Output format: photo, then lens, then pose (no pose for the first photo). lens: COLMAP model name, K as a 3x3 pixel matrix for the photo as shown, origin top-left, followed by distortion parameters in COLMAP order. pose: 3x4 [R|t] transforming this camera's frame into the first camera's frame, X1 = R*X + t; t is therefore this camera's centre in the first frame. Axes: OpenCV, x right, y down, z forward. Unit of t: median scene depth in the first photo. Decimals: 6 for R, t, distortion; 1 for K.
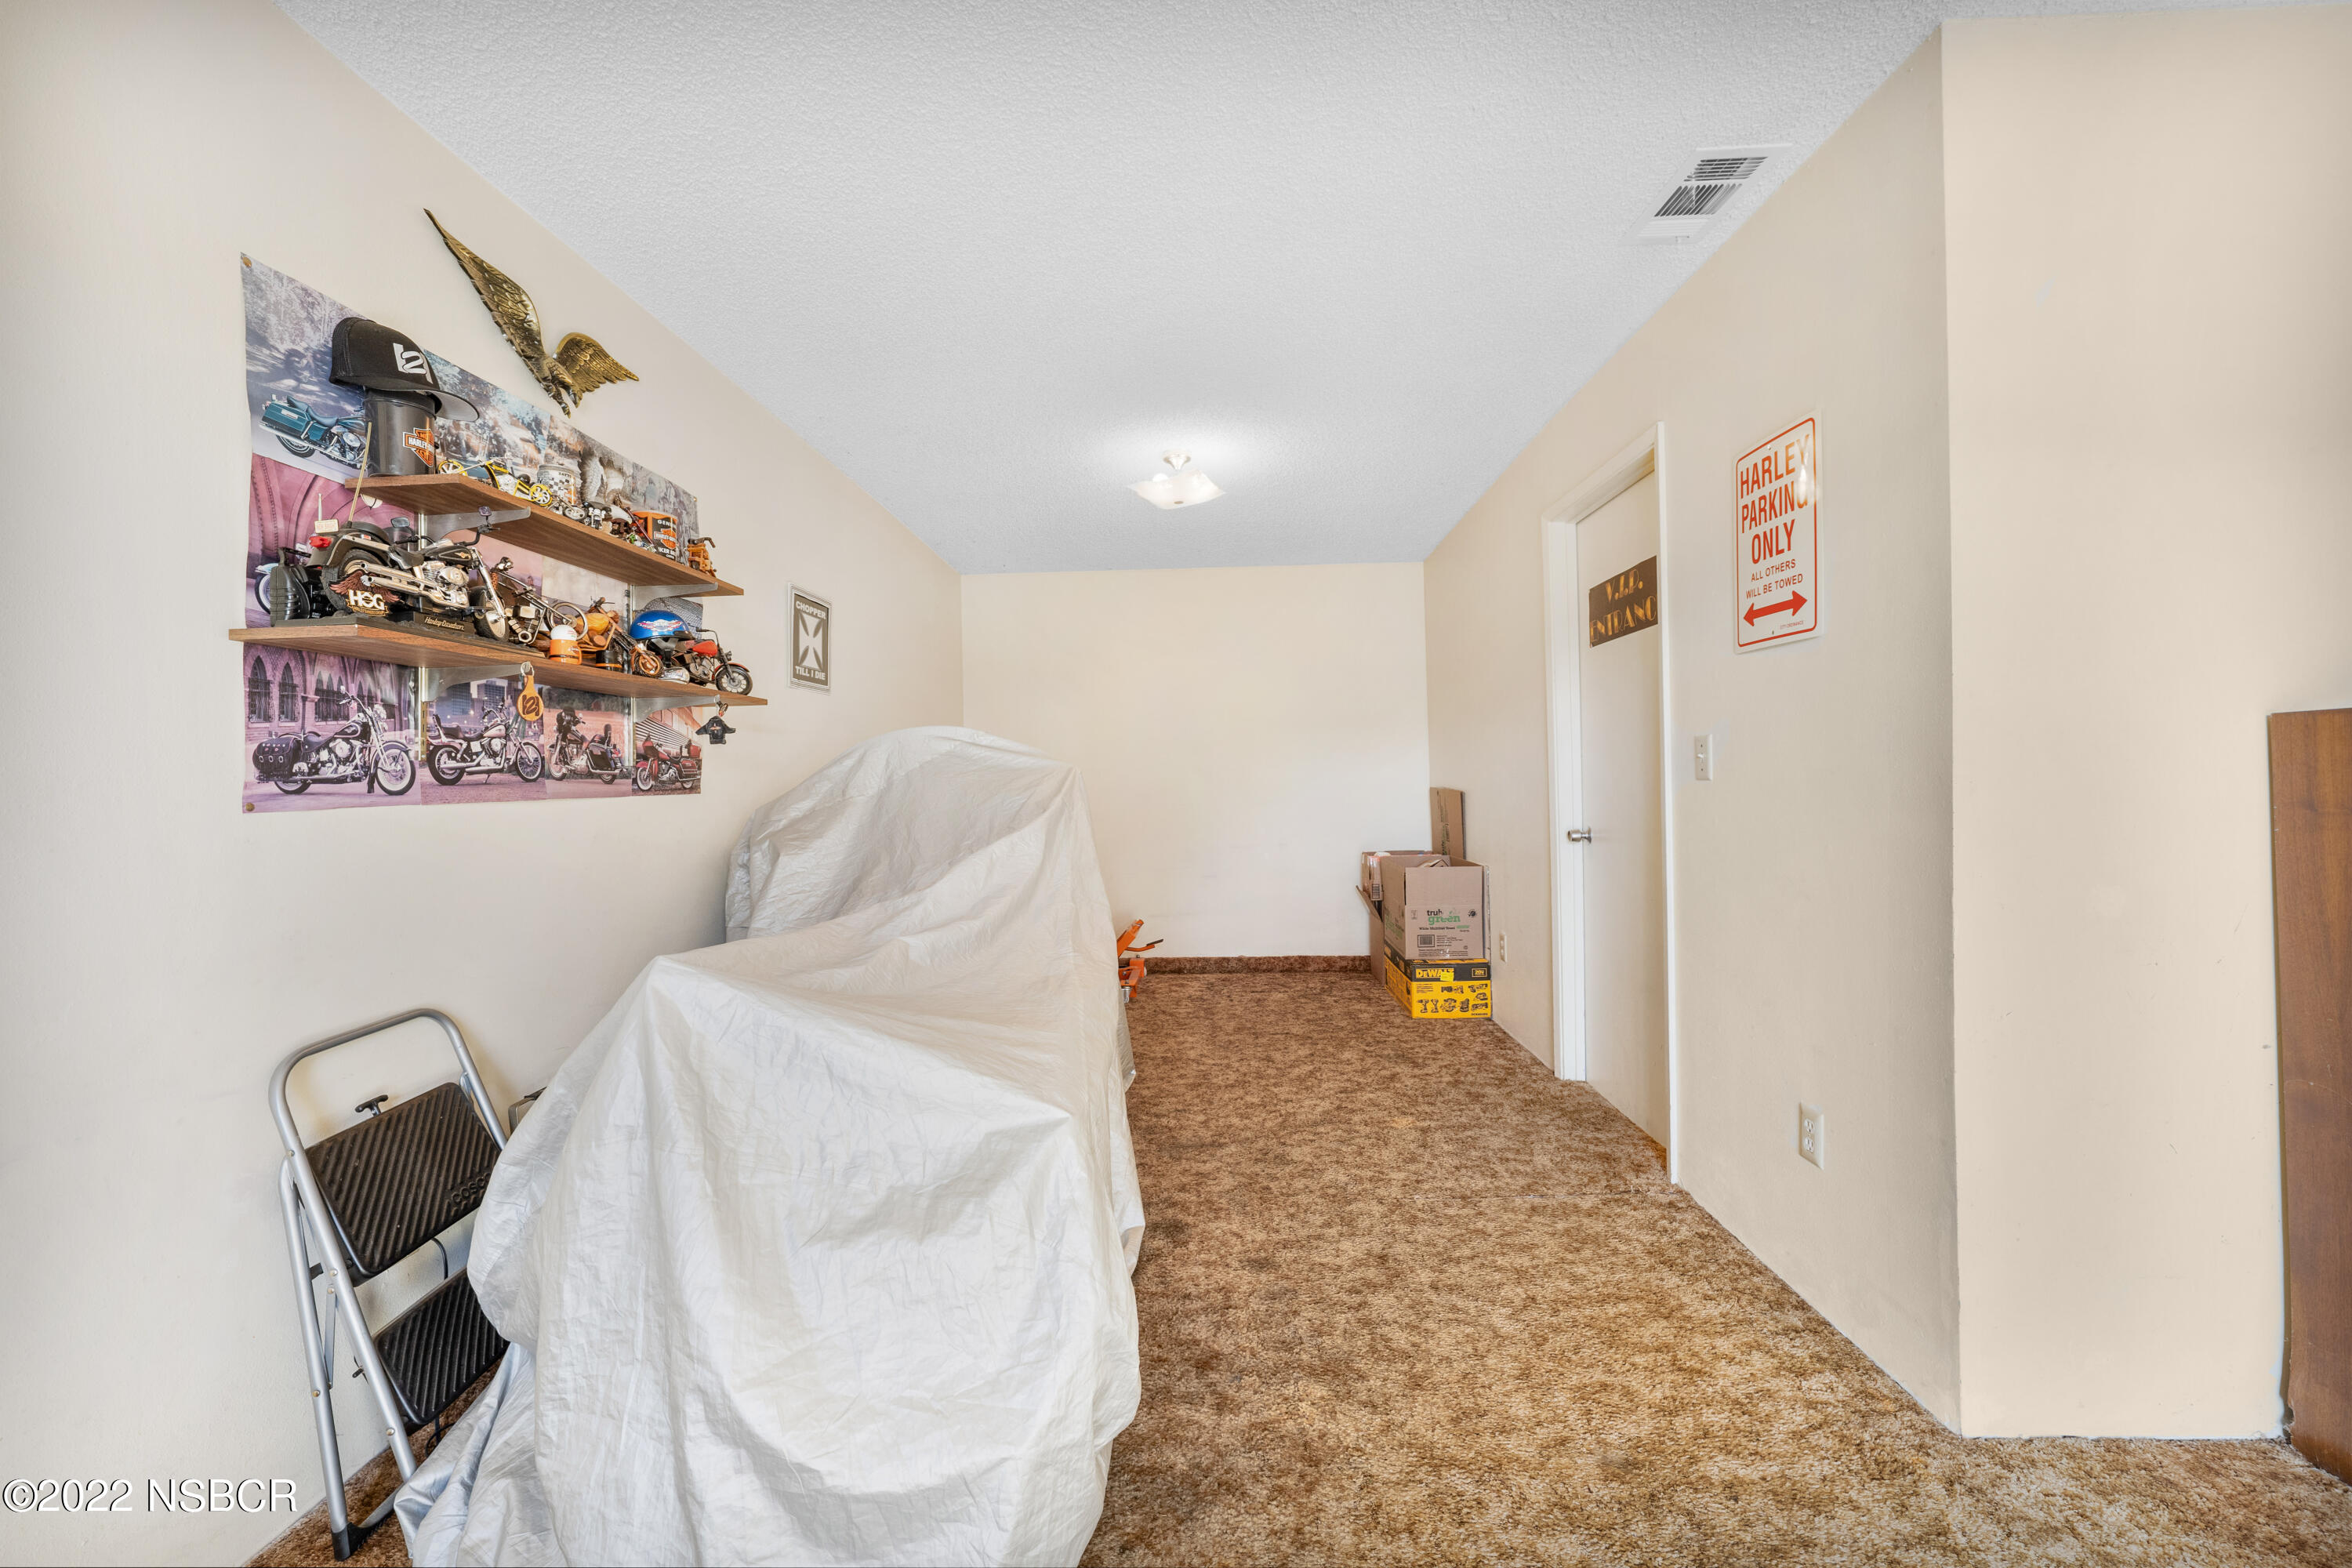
lens RADIAL K [[939.9, 0, 1177.2], [0, 939.9, 781.1], [0, 0, 1]] dist [-0.000100, -0.000005]
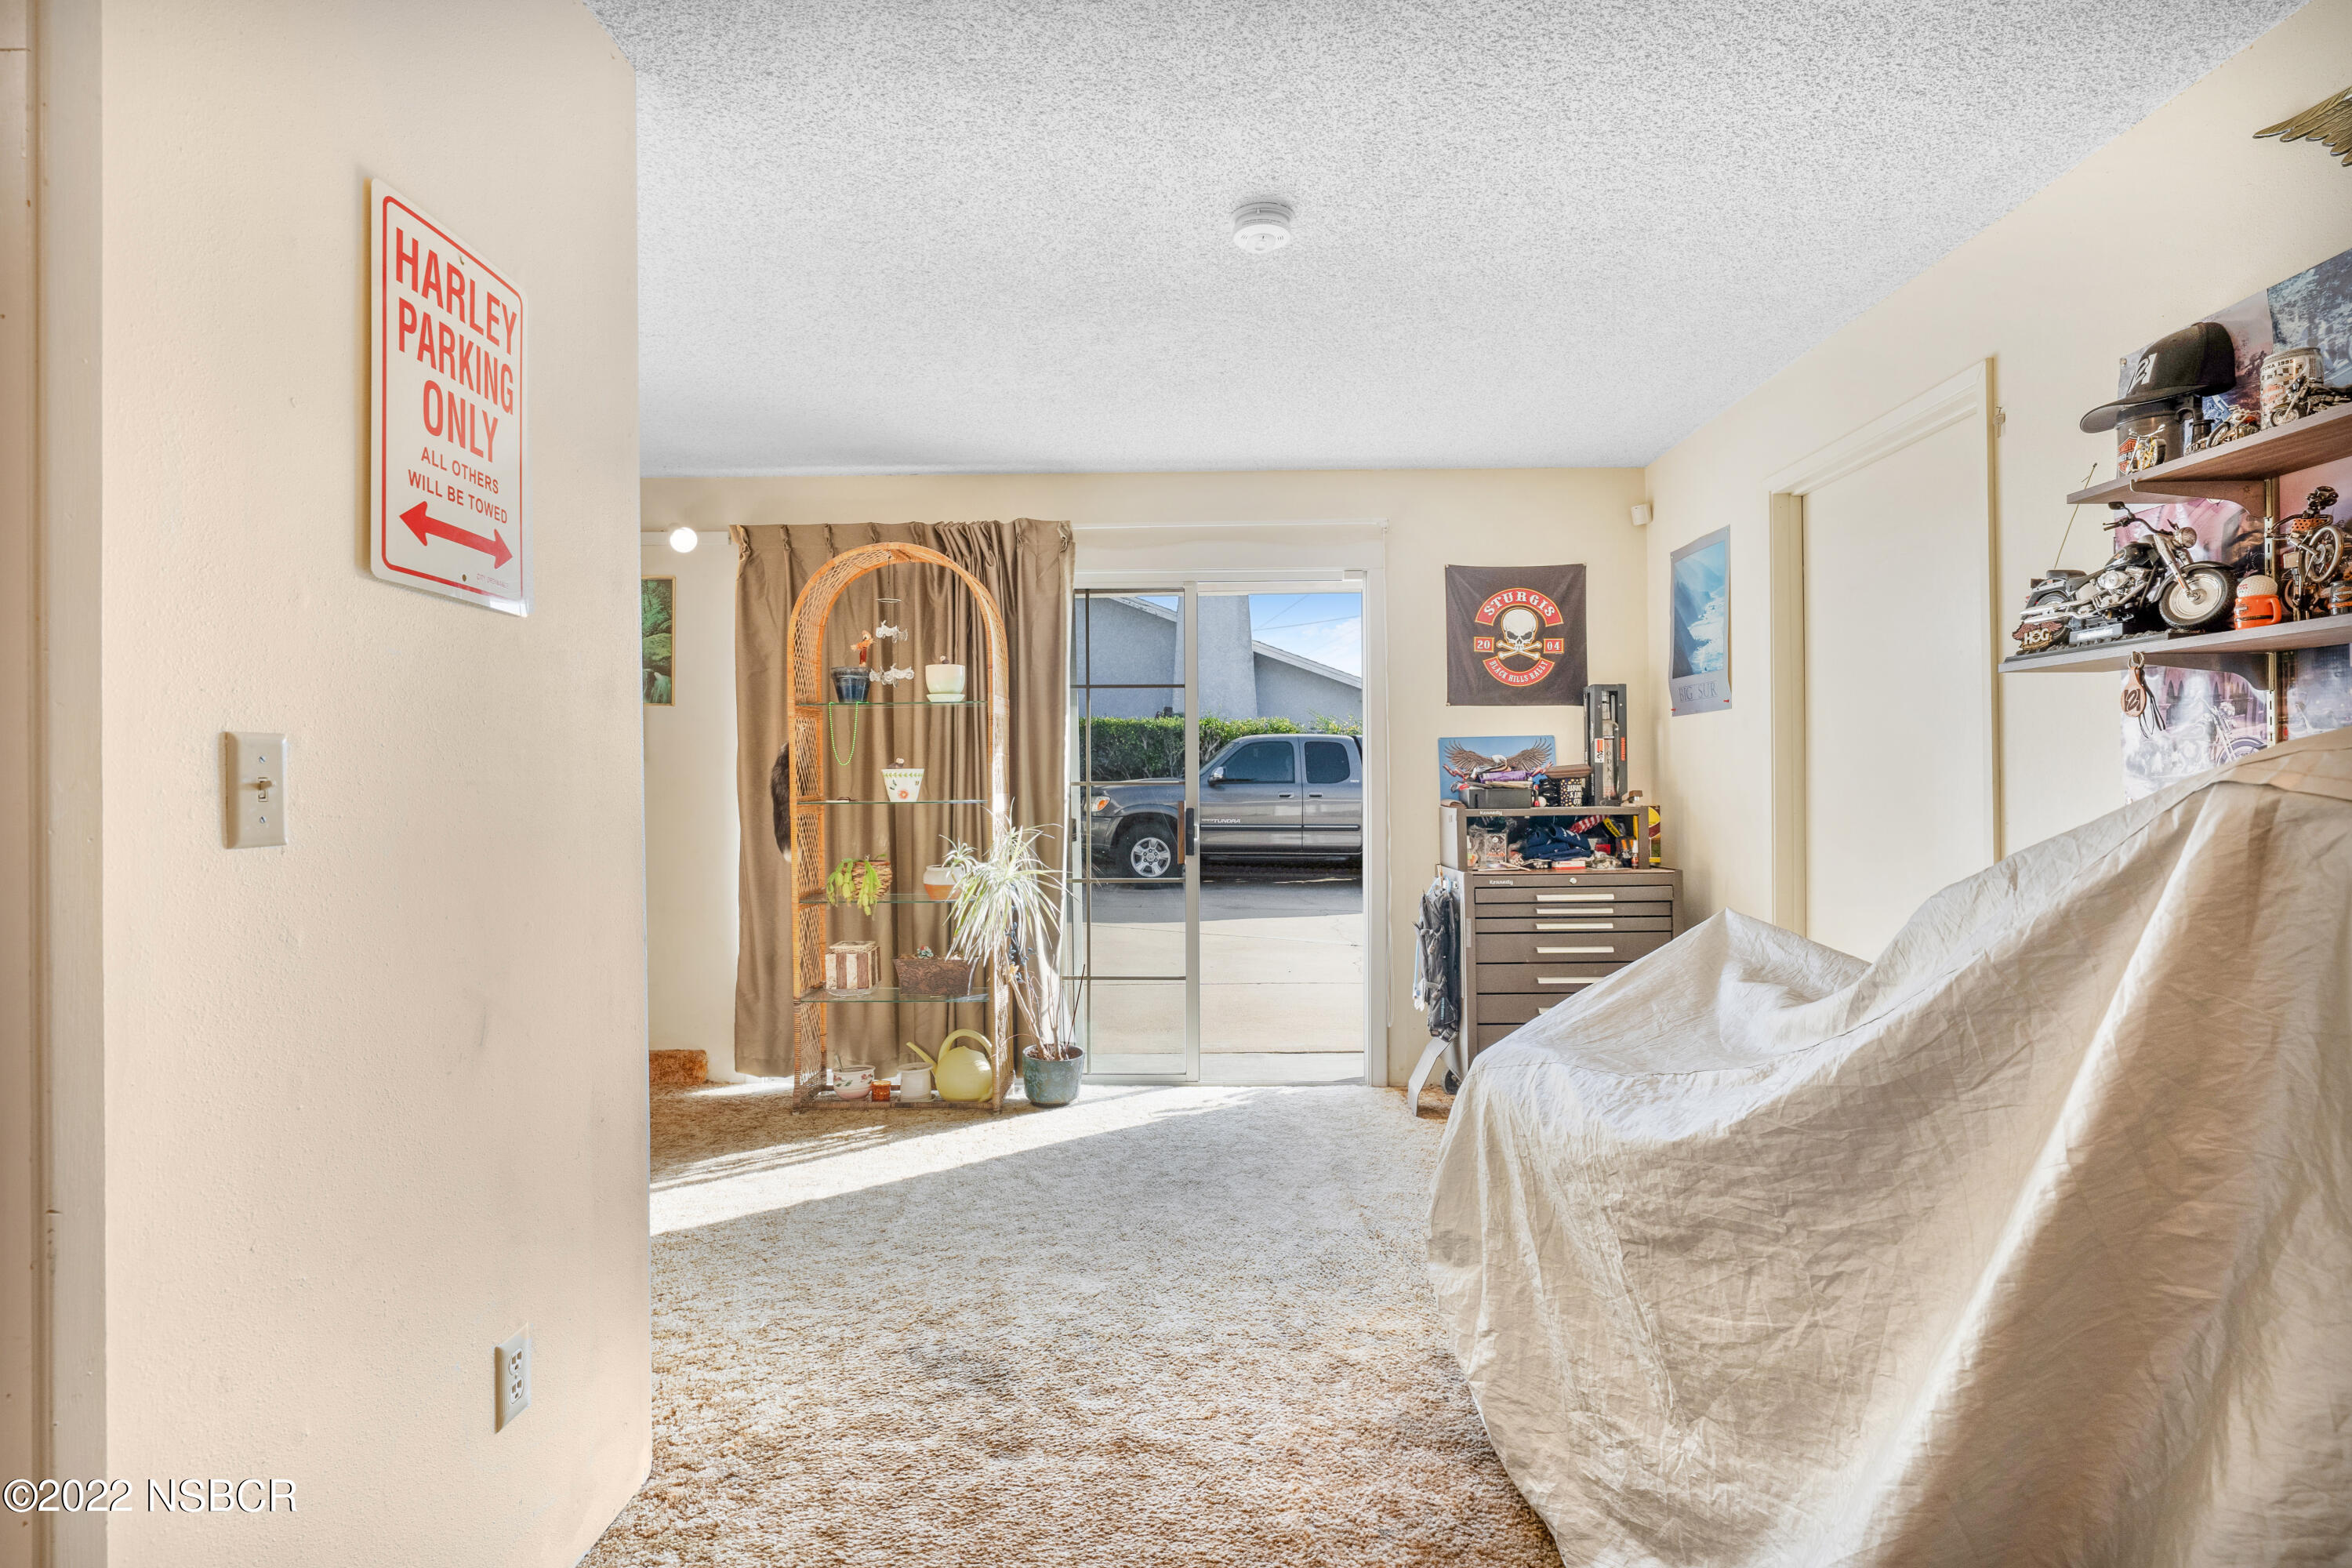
lens RADIAL K [[1151.6, 0, 1174.7], [0, 1151.6, 786.2], [0, 0, 1]] dist [-0.000110, -0.000016]
pose [[-0.999599, 0.026472, -0.010100, 0.203876], [0.026466, 0.999649, 0.000662, -0.017879], [0.010114, 0.000394, -0.999949, 1.707314]]
